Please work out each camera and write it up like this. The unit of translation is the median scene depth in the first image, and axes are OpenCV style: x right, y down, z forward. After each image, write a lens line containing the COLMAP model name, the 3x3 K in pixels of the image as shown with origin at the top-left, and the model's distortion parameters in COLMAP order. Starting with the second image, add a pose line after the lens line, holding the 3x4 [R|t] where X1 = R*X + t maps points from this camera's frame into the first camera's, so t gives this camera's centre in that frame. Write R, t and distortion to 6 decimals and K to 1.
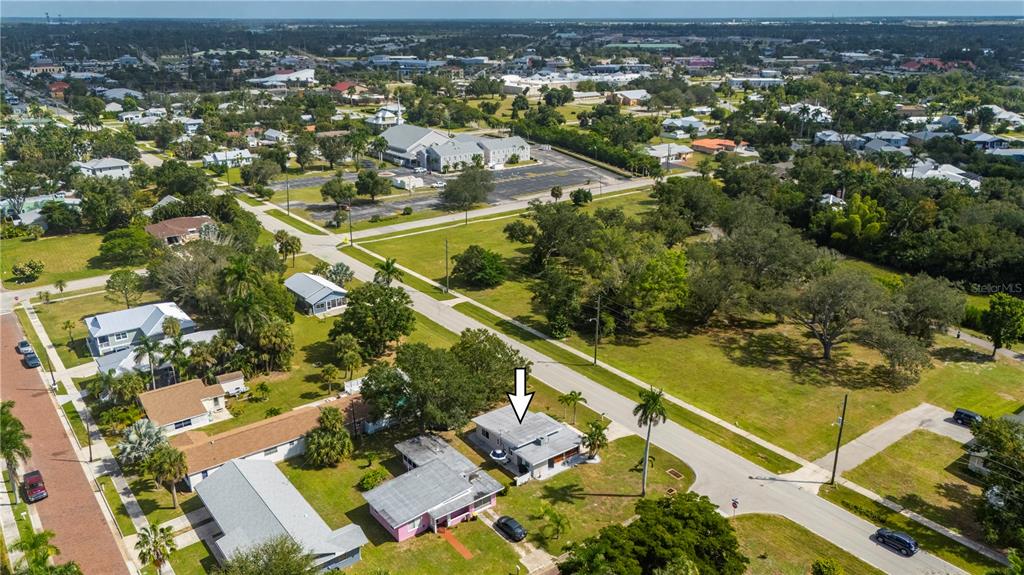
lens RADIAL K [[765.2, 0, 512.0], [0, 765.2, 287.5], [0, 0, 1]] dist [0.083835, -0.086755]
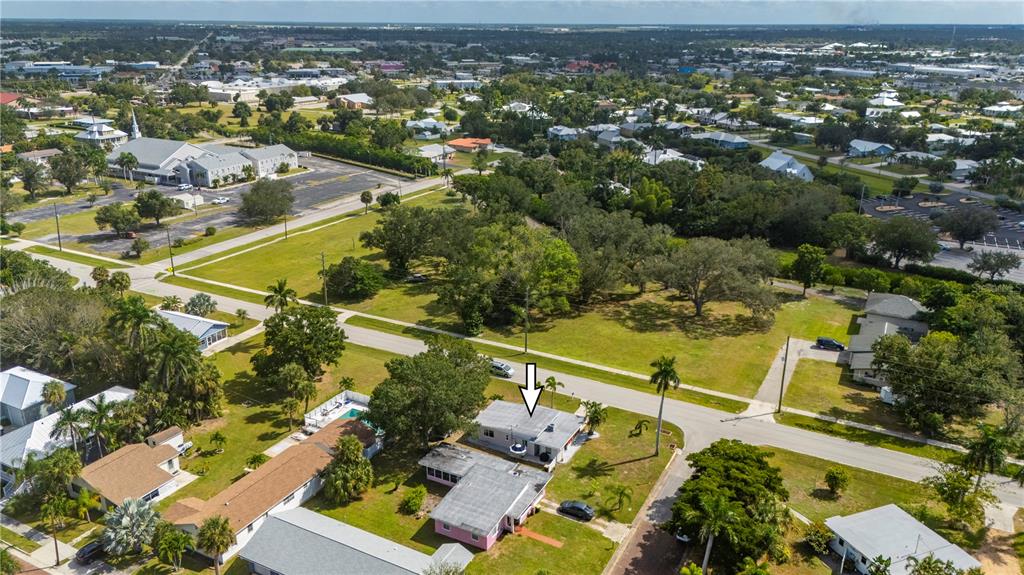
lens RADIAL K [[756.2, 0, 506.4], [0, 756.2, 288.3], [0, 0, 1]] dist [0.065139, -0.060150]
pose [[0.910721, -0.131101, 0.391663, -0.248179], [0.130943, 0.991015, 0.027244, -0.015559], [-0.391716, 0.026474, 0.919705, 0.041527]]
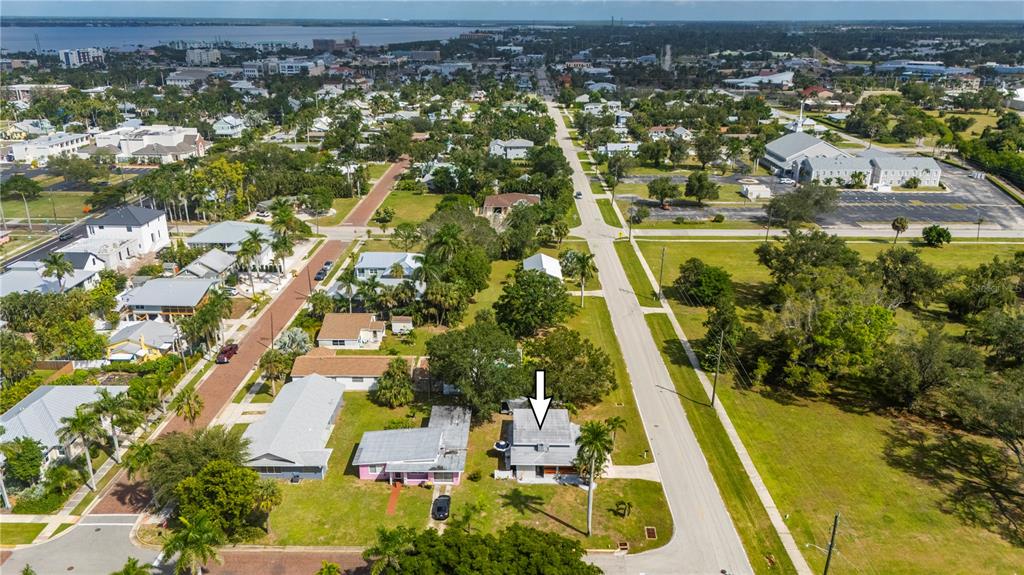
lens RADIAL K [[765.2, 0, 512.0], [0, 765.2, 287.5], [0, 0, 1]] dist [0.083835, -0.086755]
pose [[0.782246, 0.210823, -0.586212, 0.336625], [-0.212114, 0.974906, 0.067566, -0.035916], [0.585746, 0.071490, 0.807336, 0.106306]]
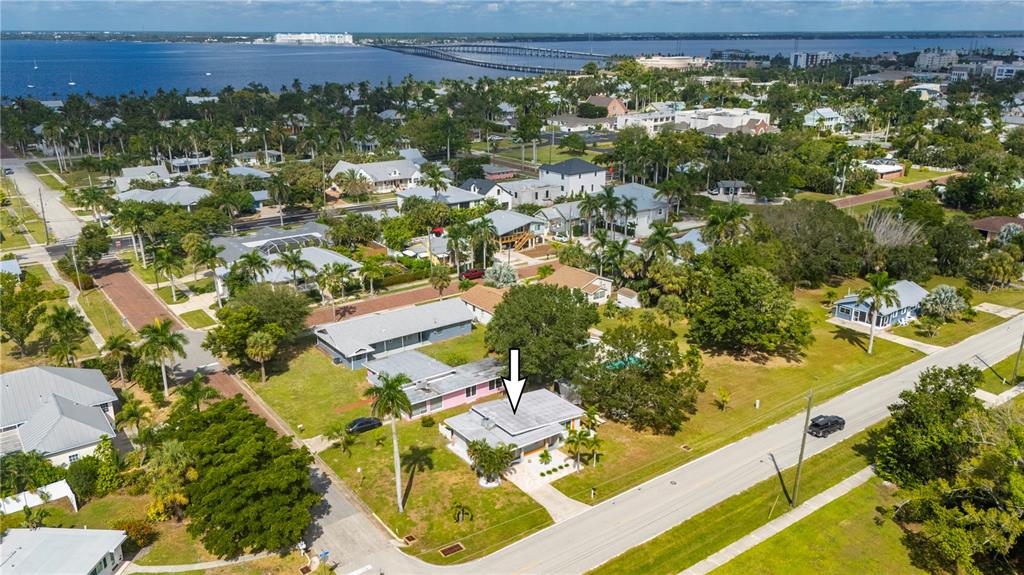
lens RADIAL K [[765.2, 0, 512.0], [0, 765.2, 287.5], [0, 0, 1]] dist [0.083835, -0.086755]
pose [[-0.019378, 0.318713, -0.947653, 0.488288], [-0.330112, 0.892637, 0.306960, -0.123812], [0.943743, 0.318780, 0.087913, 0.552935]]
